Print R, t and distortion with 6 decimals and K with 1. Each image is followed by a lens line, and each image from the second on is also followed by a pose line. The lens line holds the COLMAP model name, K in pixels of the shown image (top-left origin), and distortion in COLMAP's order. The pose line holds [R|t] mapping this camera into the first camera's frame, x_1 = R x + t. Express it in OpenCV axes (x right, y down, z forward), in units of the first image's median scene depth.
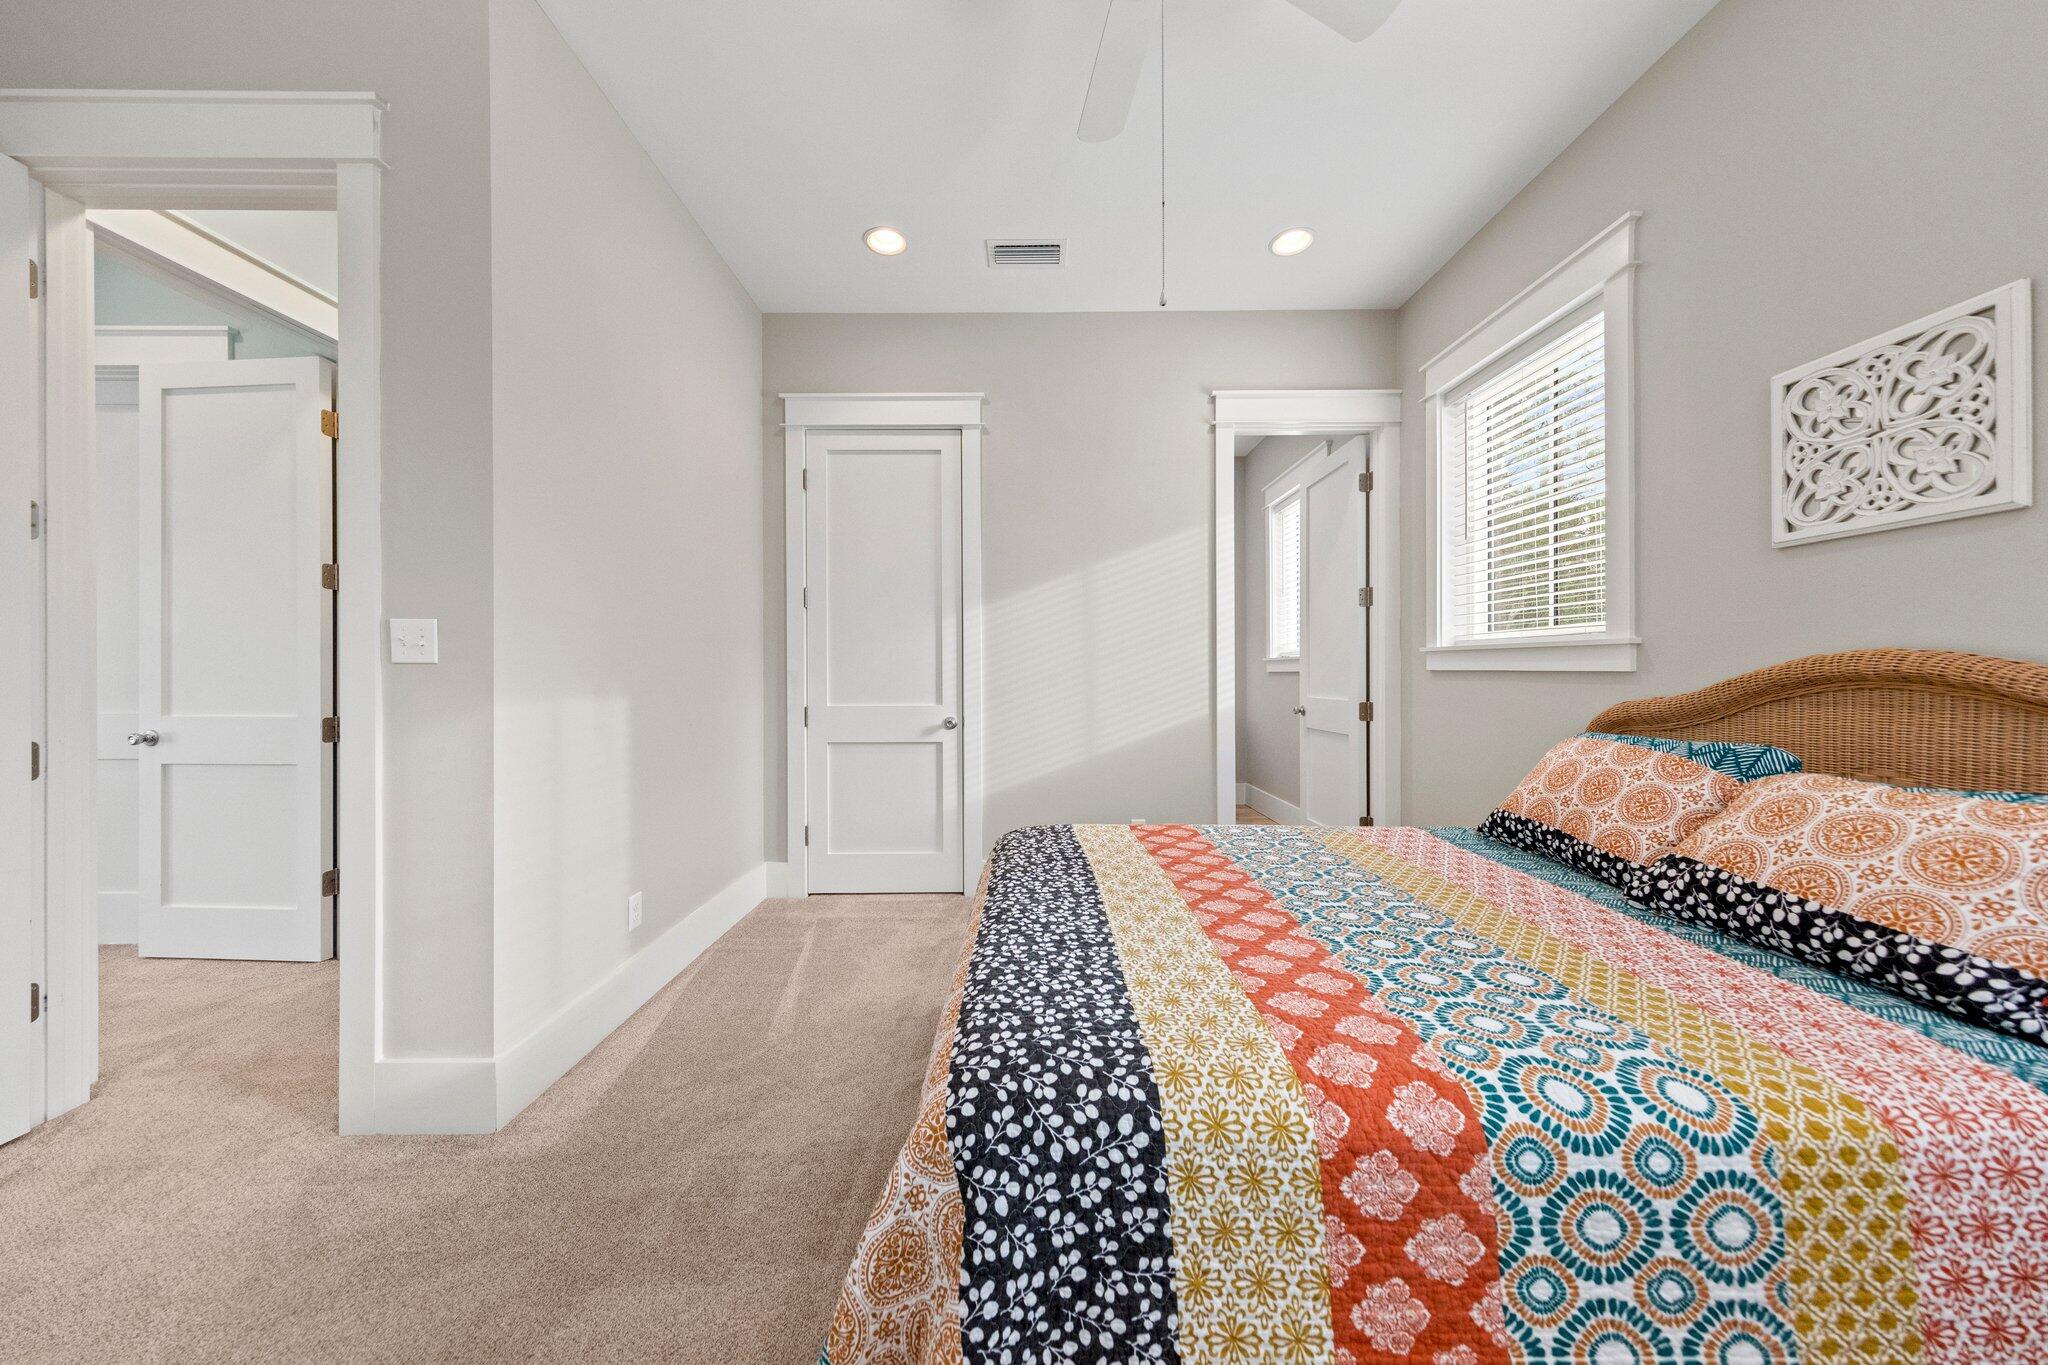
lens RADIAL K [[672.2, 0, 1091.8], [0, 672.2, 676.9], [0, 0, 1]] dist [0.005678, -0.000261]
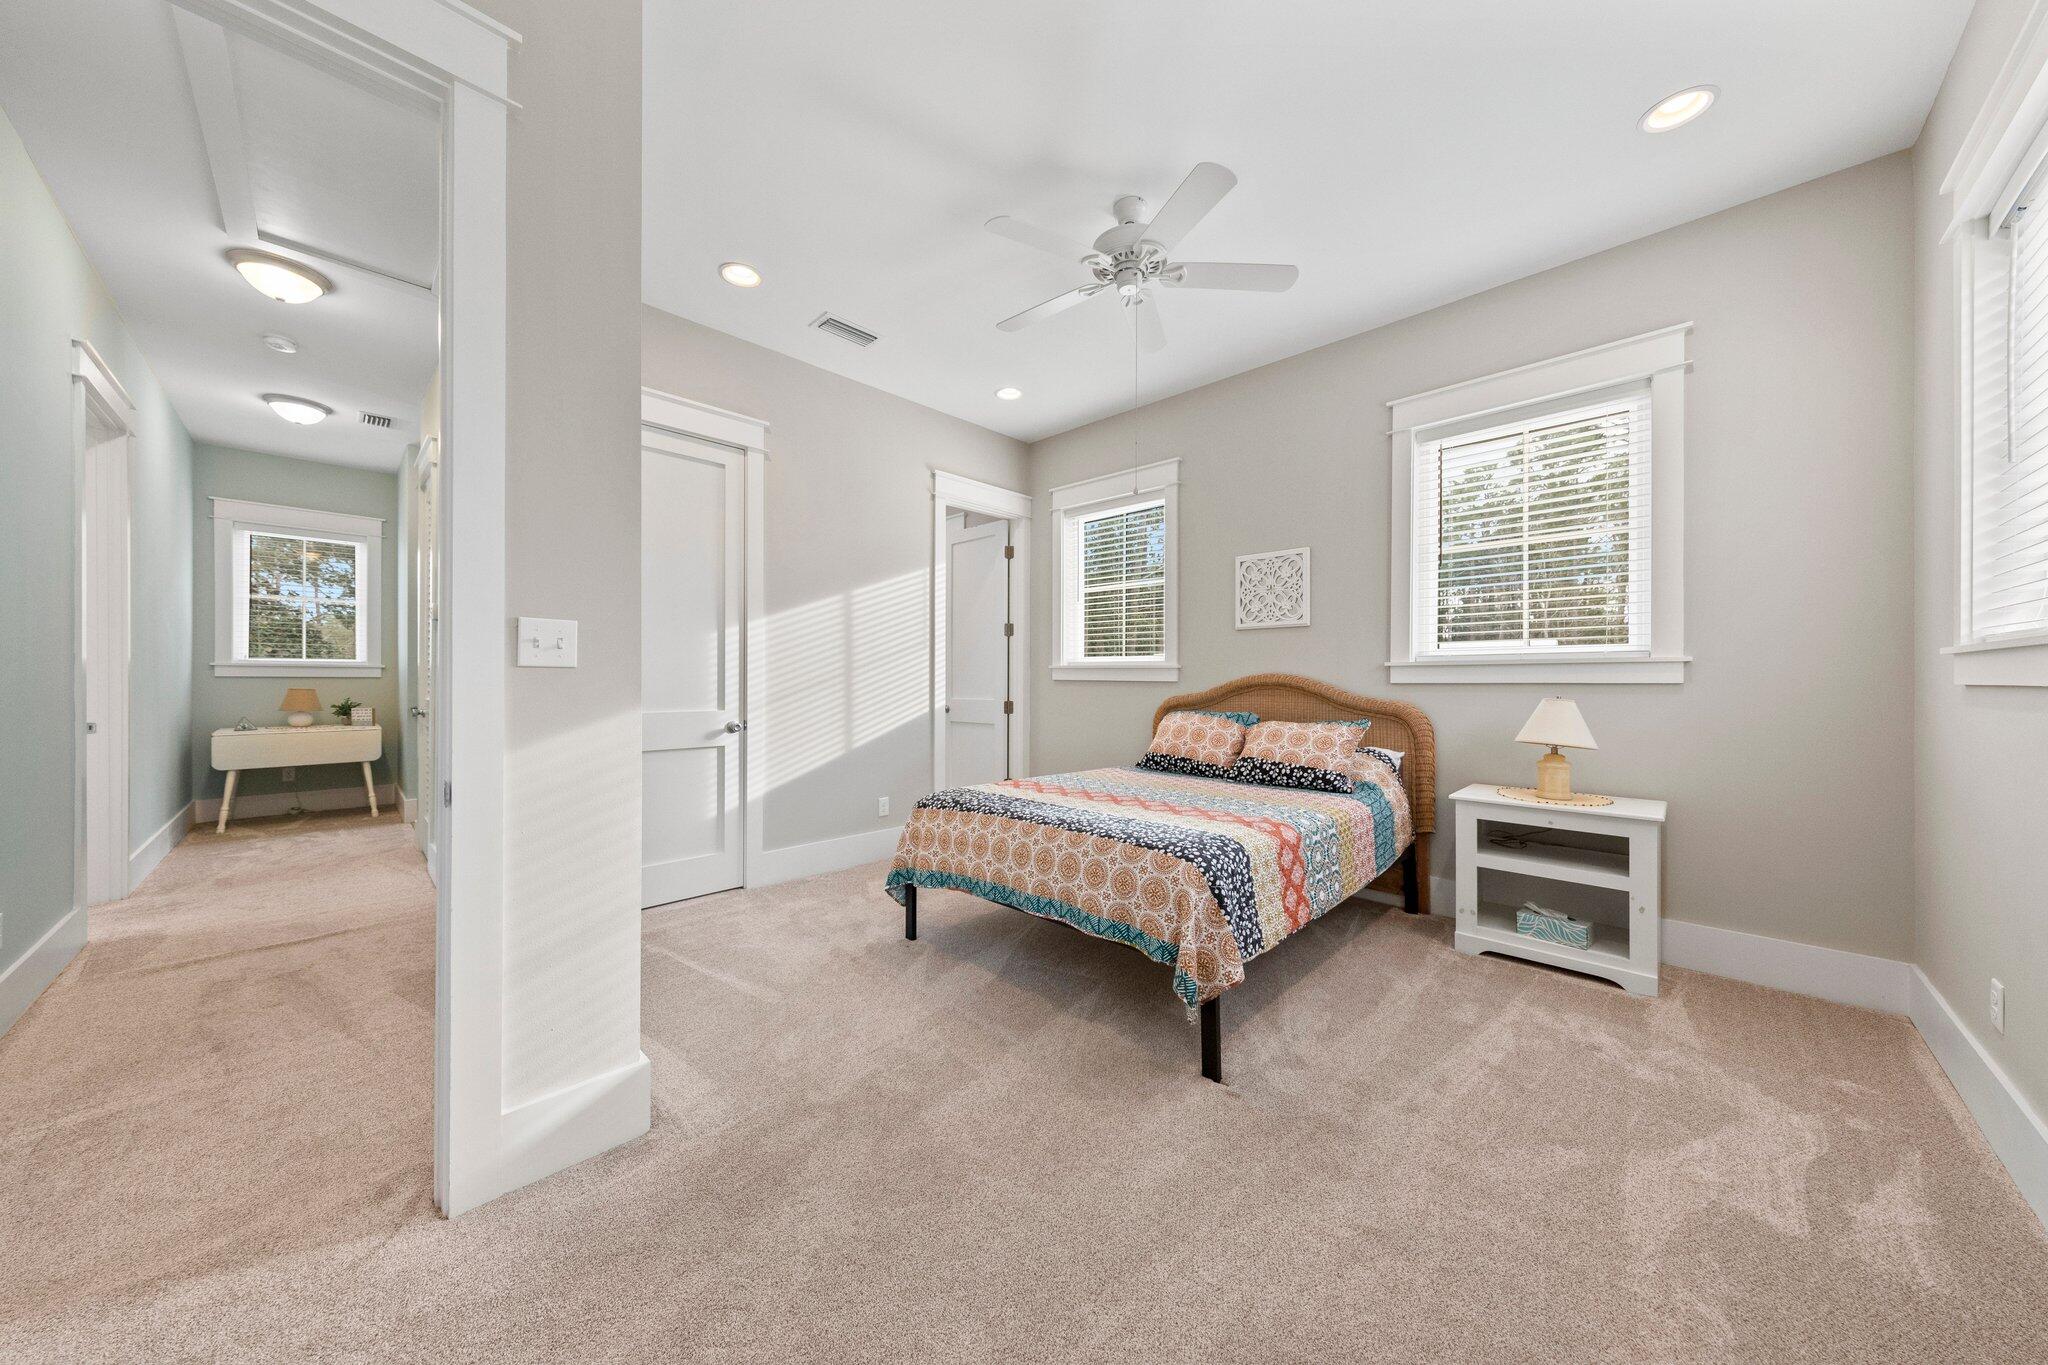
lens RADIAL K [[673.2, 0, 1024.0], [0, 673.2, 682.5], [0, 0, 1]] dist [0.007000, -0.000250]
pose [[0.698145, 0.003948, 0.715946, -0.983268], [-0.002126, 0.999992, -0.003441, 0.002883], [-0.715953, 0.000880, 0.698148, -0.089643]]
